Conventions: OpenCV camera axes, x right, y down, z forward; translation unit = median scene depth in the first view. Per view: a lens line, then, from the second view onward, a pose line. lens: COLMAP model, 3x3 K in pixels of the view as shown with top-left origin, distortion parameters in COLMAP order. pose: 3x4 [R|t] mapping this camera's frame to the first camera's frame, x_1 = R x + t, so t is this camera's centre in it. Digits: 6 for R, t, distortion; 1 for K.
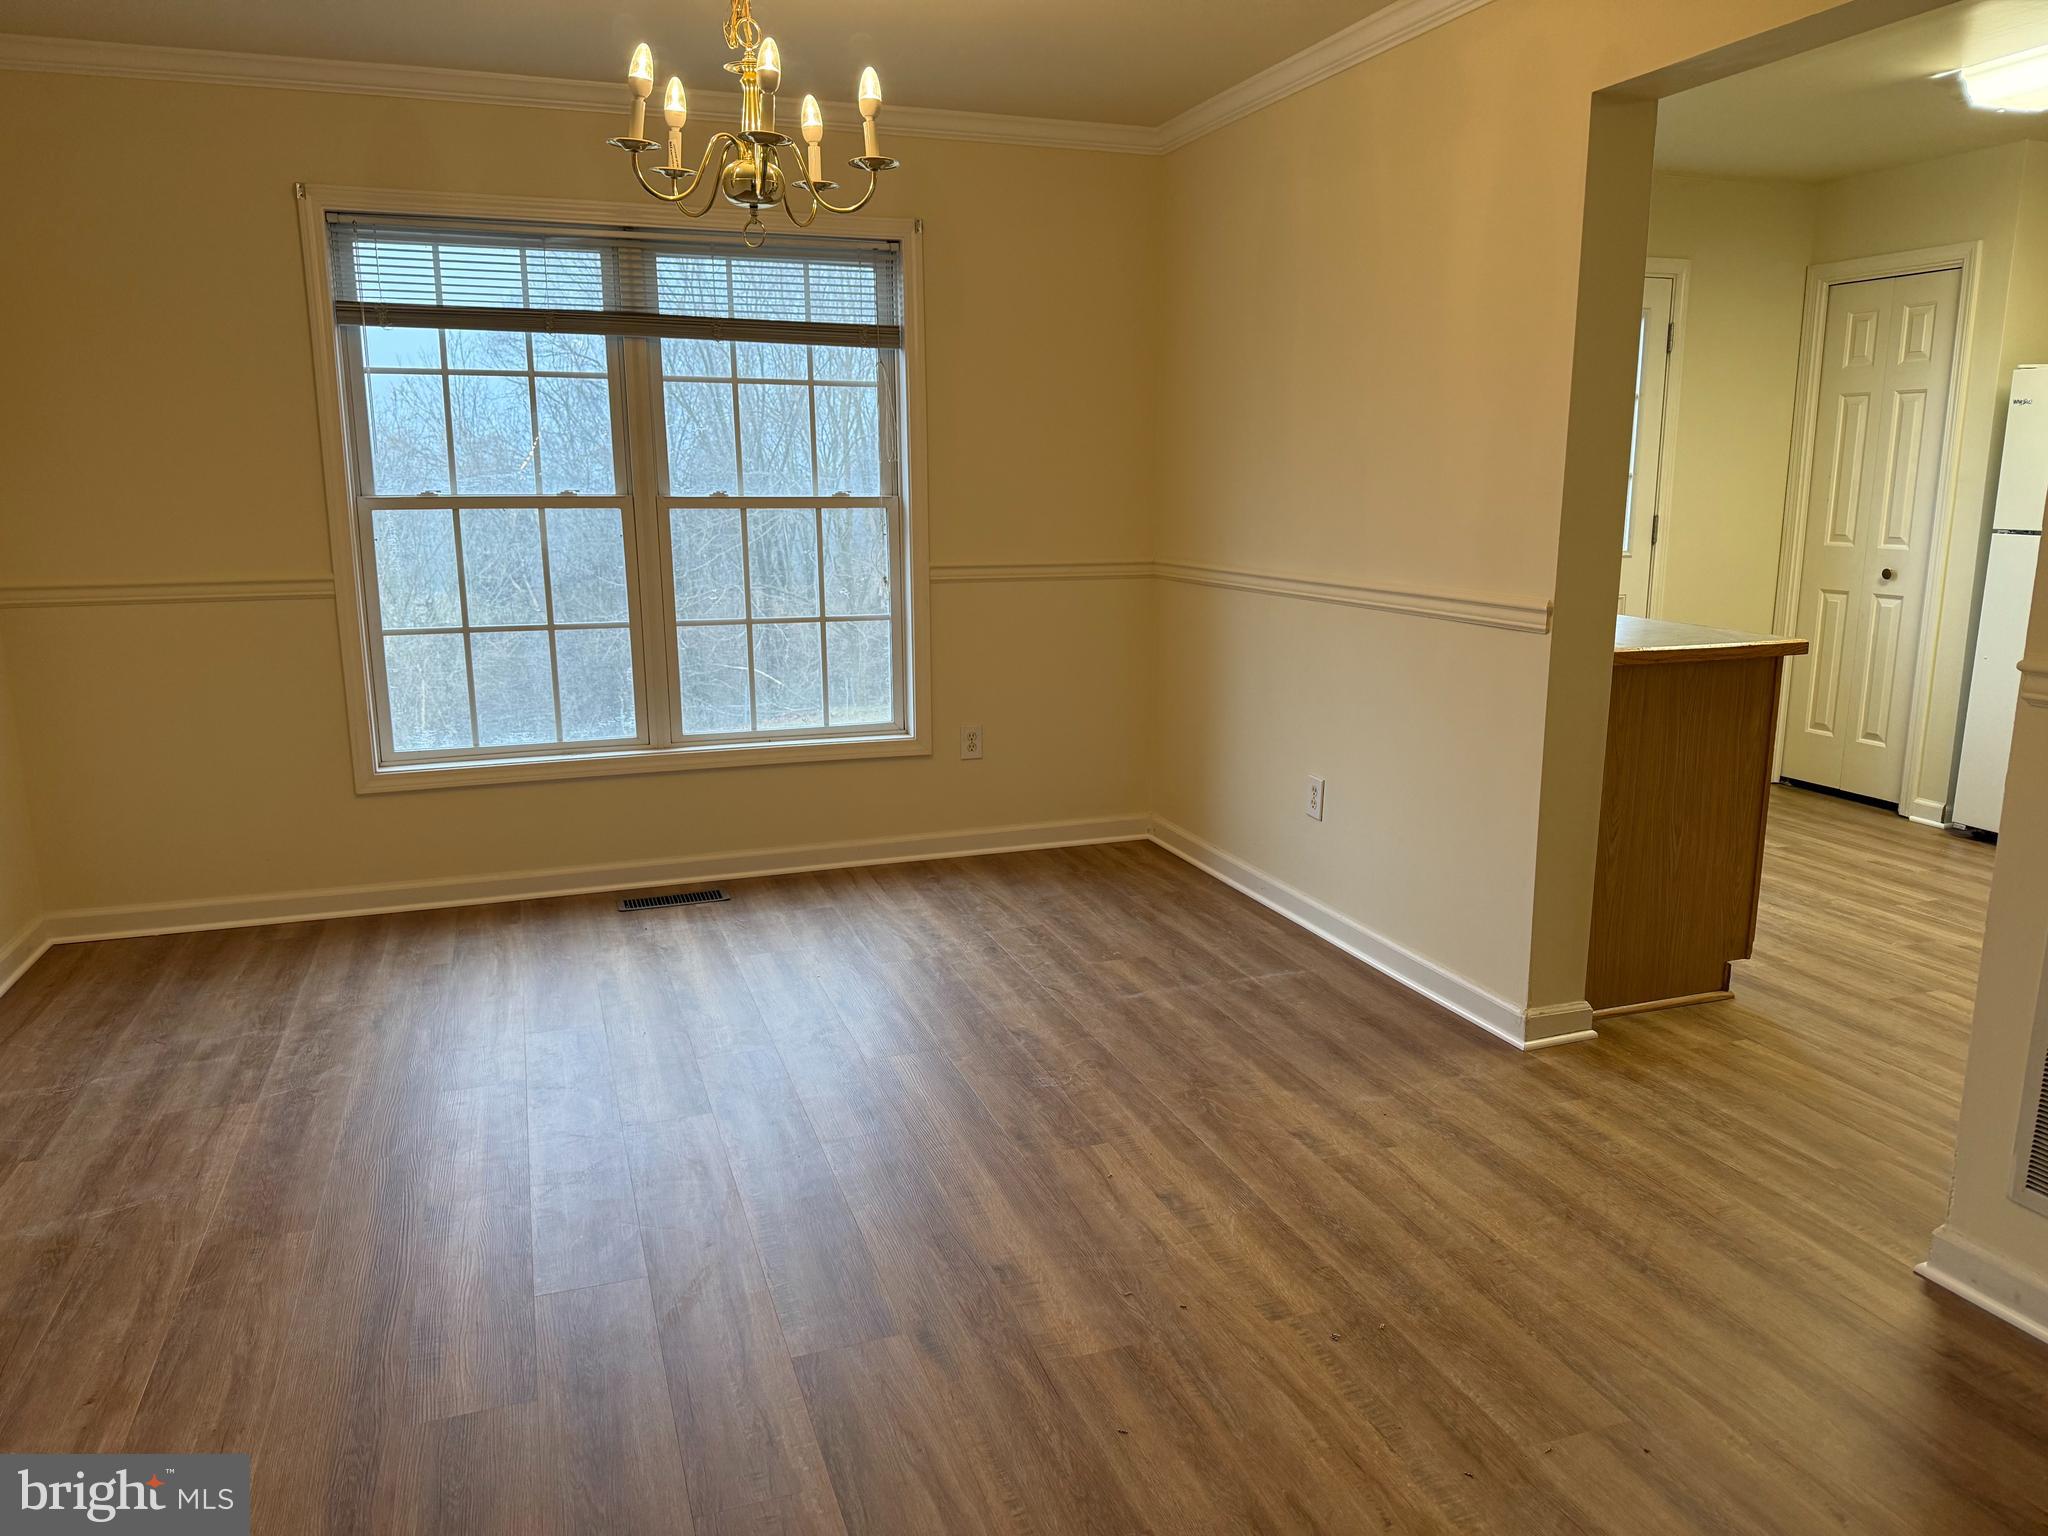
lens RADIAL K [[1441.5, 0, 1041.1], [0, 1441.5, 755.5], [0, 0, 1]] dist [0.061217, -0.078474]
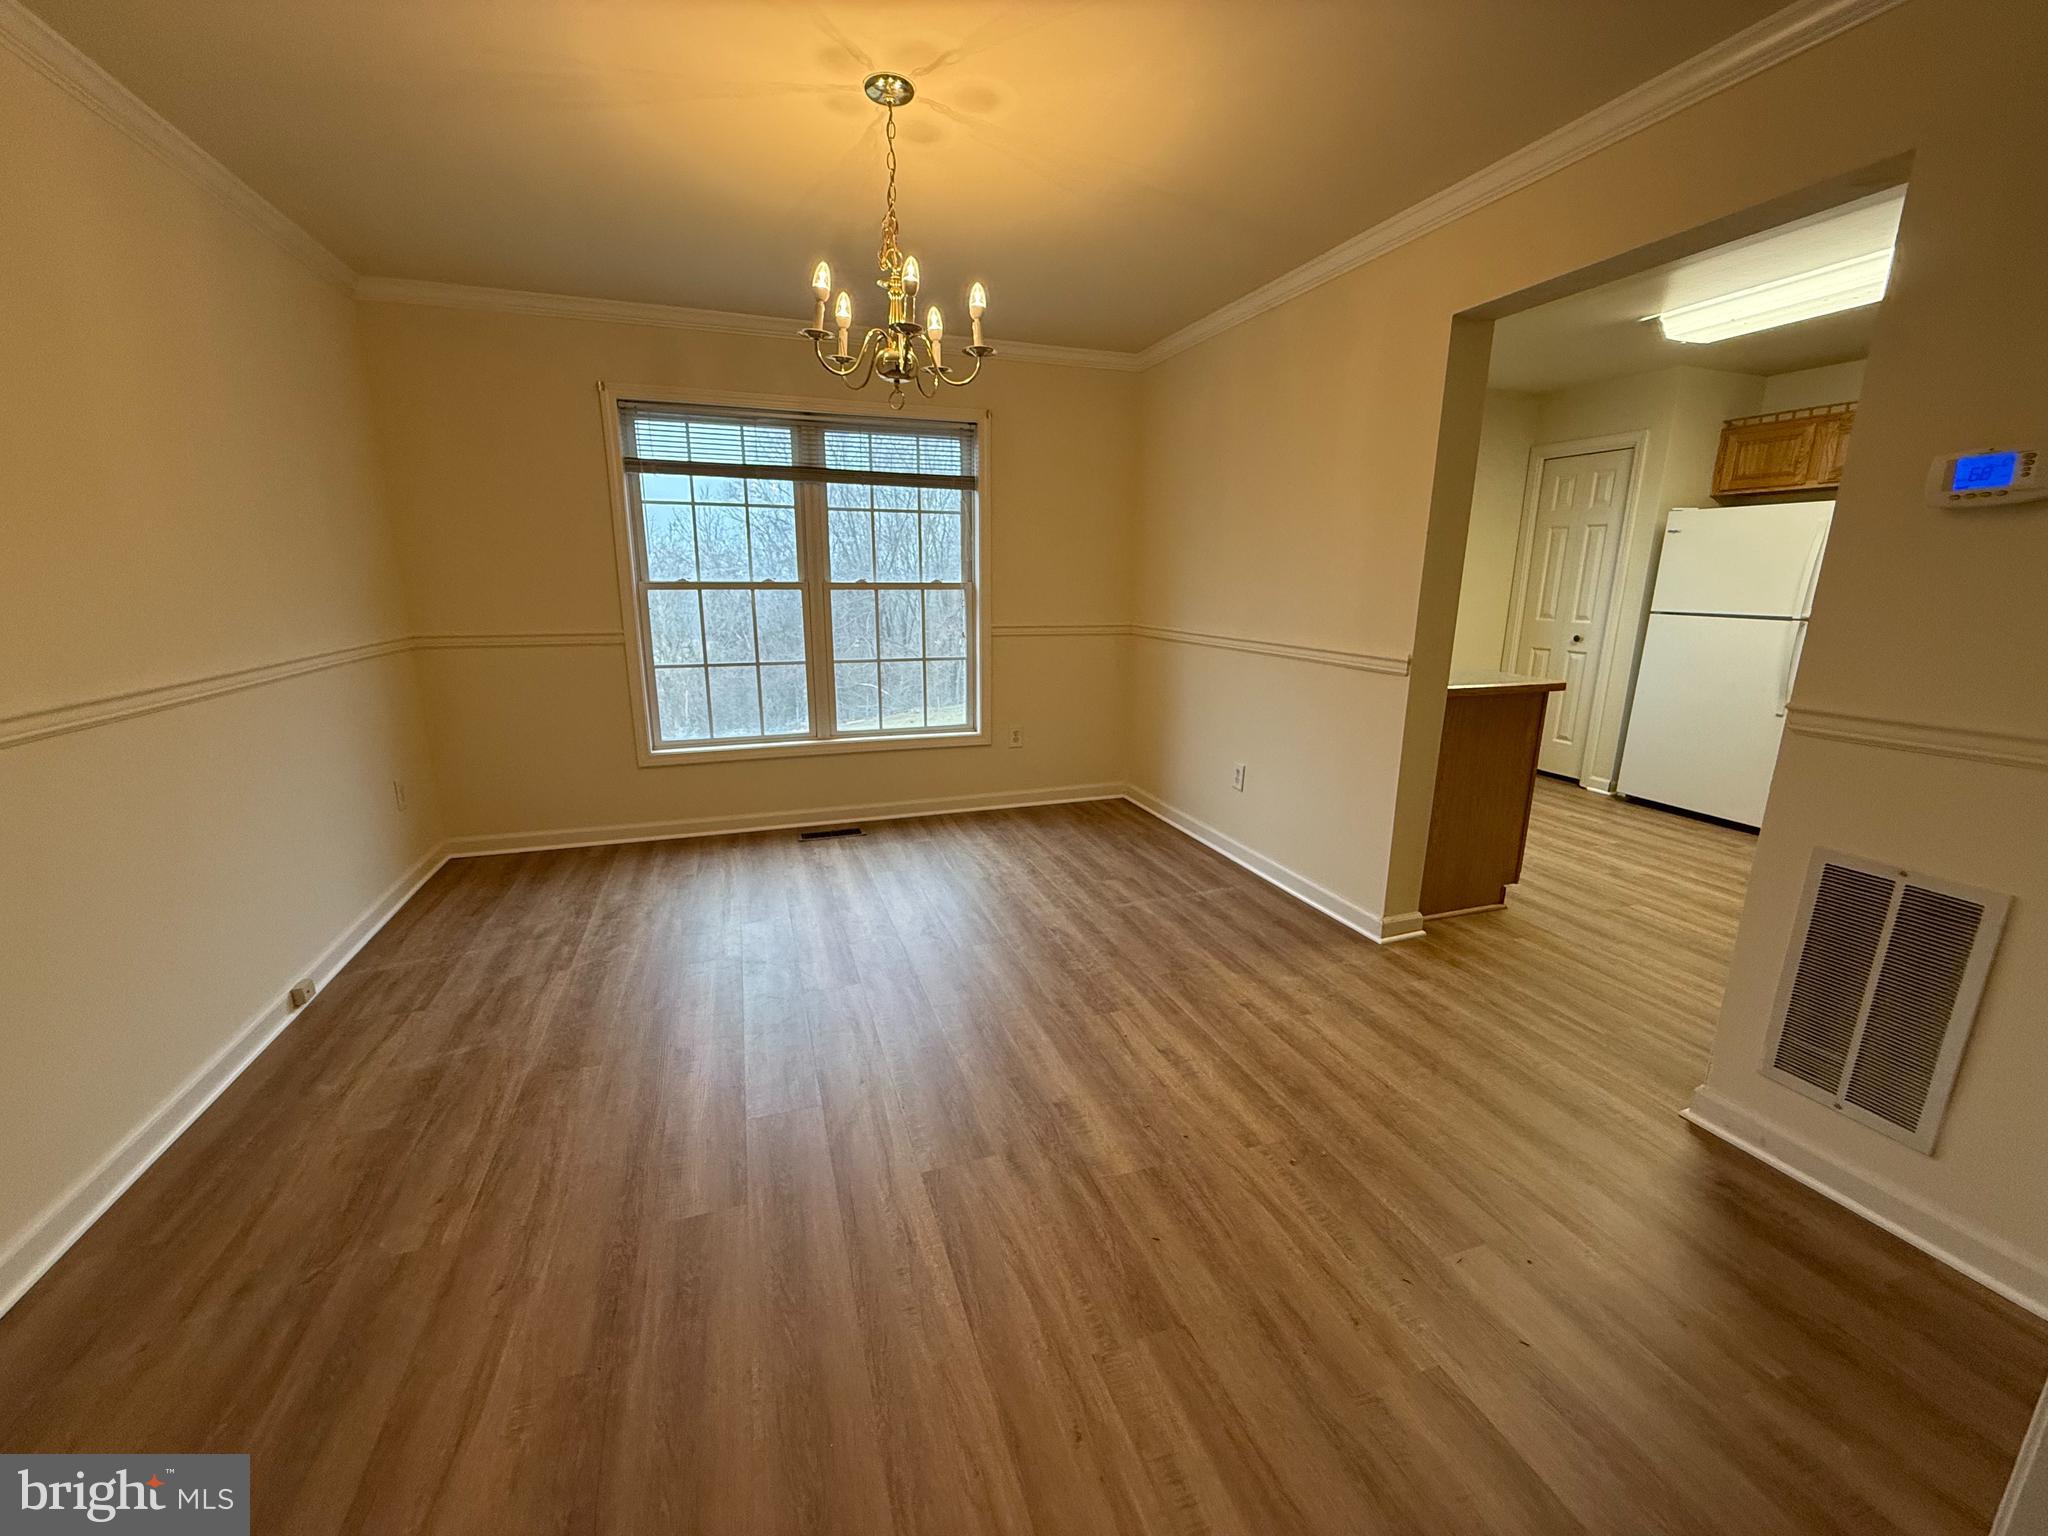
lens RADIAL K [[818.6, 0, 1024.4], [0, 818.6, 756.1], [0, 0, 1]] dist [0.002091, 0.000041]
pose [[0.999880, 0.010937, -0.010934, -0.044932], [-0.010657, 0.999621, 0.025383, -0.017812], [0.011208, -0.025264, 0.999618, 0.134876]]
